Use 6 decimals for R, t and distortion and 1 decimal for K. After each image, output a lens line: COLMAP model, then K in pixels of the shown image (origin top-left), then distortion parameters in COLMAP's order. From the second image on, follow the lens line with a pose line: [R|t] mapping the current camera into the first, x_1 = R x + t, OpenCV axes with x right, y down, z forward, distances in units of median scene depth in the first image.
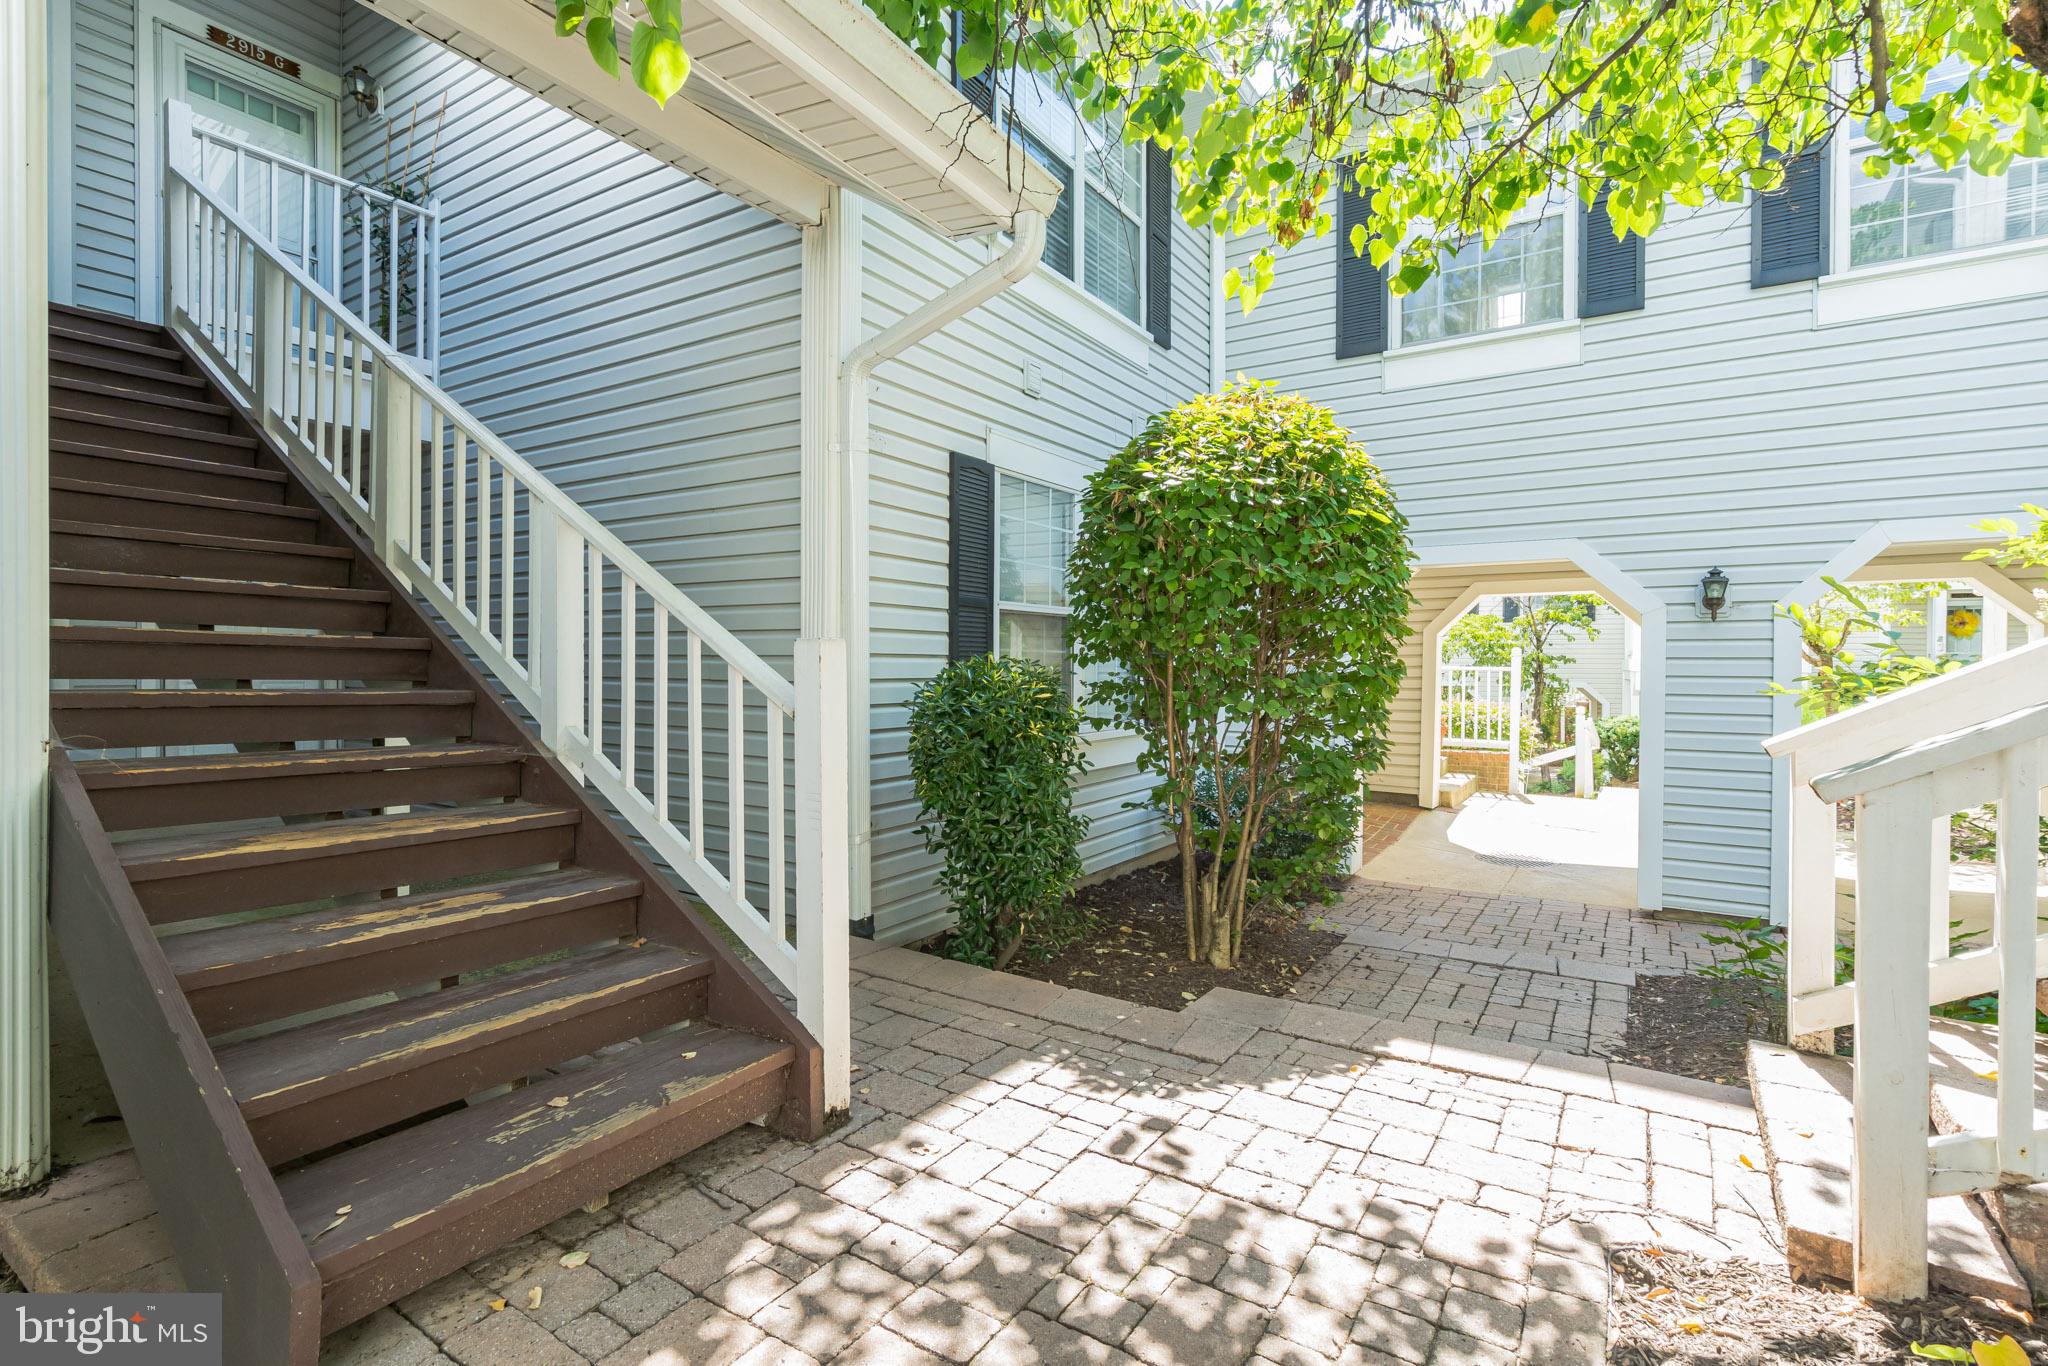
lens RADIAL K [[953.8, 0, 1007.5], [0, 953.8, 675.2], [0, 0, 1]] dist [-0.003918, 0.002553]
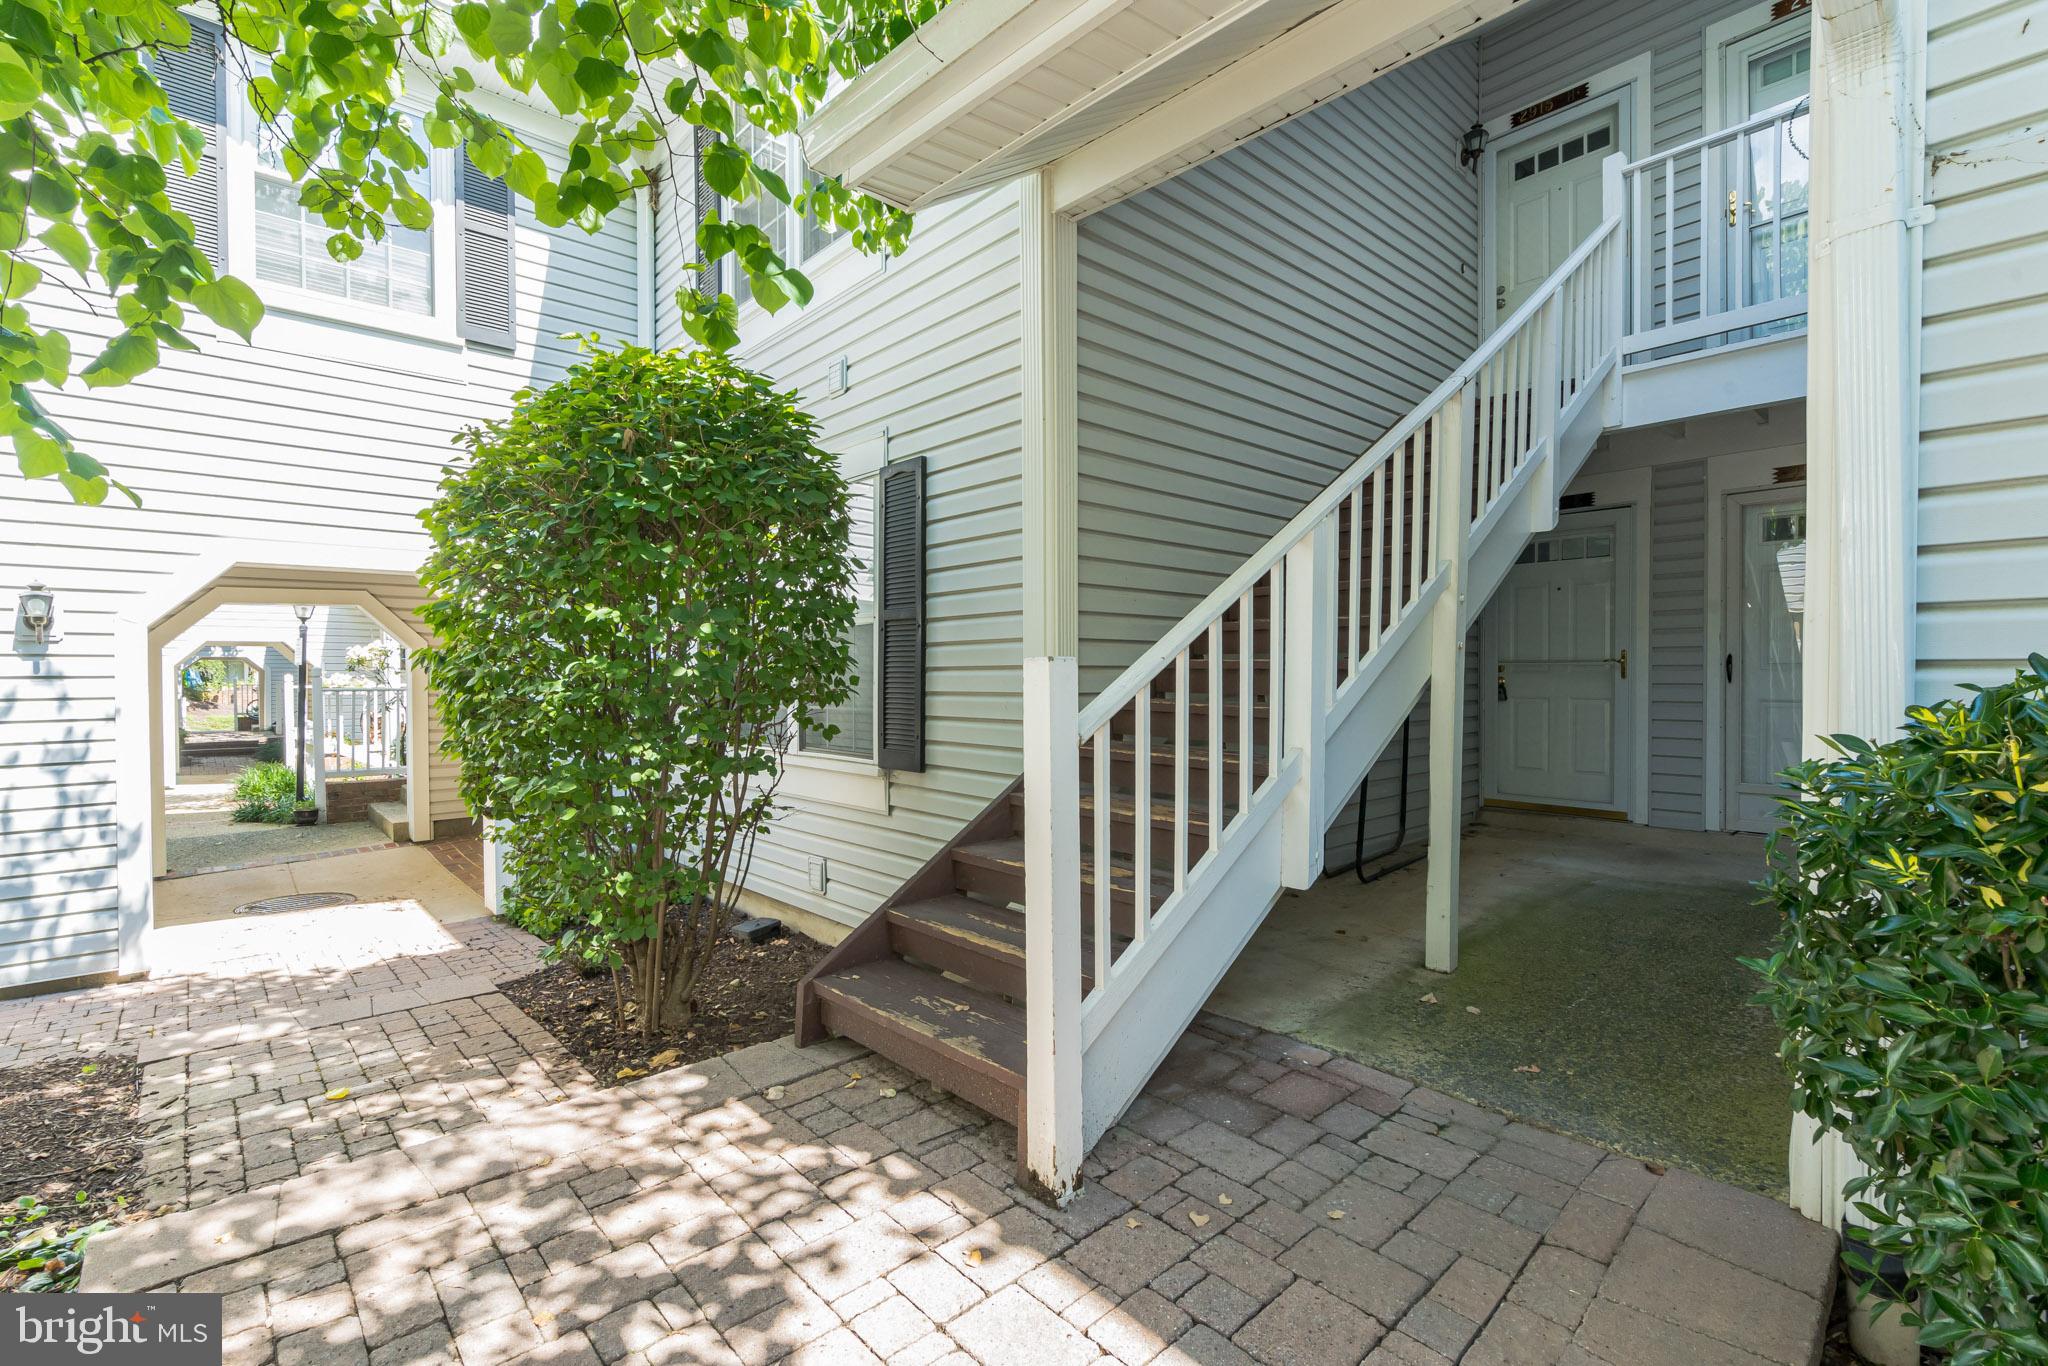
lens RADIAL K [[953.8, 0, 1002.5], [0, 953.8, 663.1], [0, 0, 1]] dist [-0.003918, 0.002553]
pose [[-0.250135, 0.014607, -0.968101, 0.926858], [-0.012149, 0.999760, 0.018224, -0.088703], [0.968135, 0.016320, -0.249898, 1.517774]]
